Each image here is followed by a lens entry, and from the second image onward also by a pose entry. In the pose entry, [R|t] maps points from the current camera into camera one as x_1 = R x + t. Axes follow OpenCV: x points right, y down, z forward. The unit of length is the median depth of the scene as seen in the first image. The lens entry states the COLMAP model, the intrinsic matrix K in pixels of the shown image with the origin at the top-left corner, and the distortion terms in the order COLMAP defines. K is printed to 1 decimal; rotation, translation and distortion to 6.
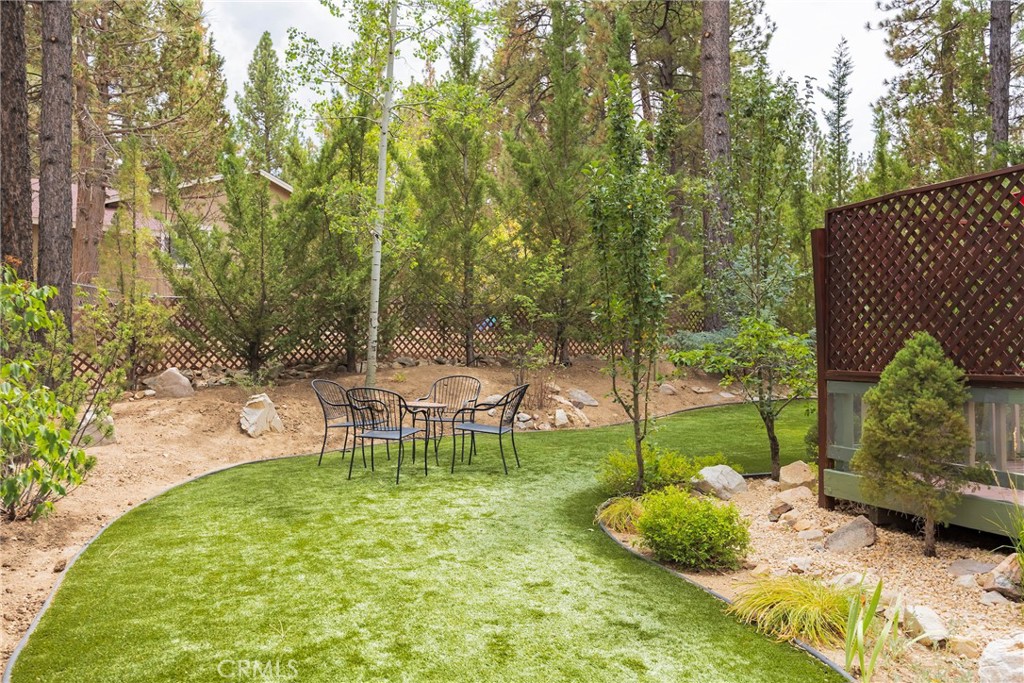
lens RADIAL K [[953.6, 0, 512.0], [0, 953.6, 341.5], [0, 0, 1]] dist [0.008043, 0.008529]
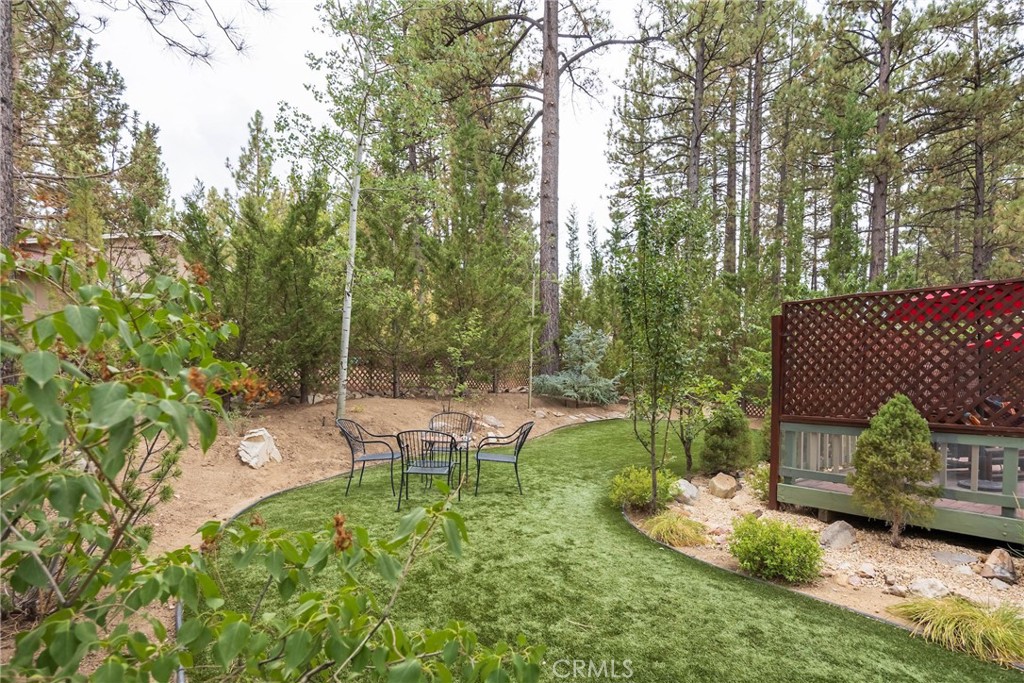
lens RADIAL K [[513.3, 0, 513.9], [0, 513.3, 391.1], [0, 0, 1]] dist [-0.000056, -0.000610]
pose [[0.900130, 0.004605, 0.435597, -0.315759], [-0.023109, 0.999041, 0.037192, -0.021428], [-0.435008, -0.043544, 0.899373, 0.415237]]
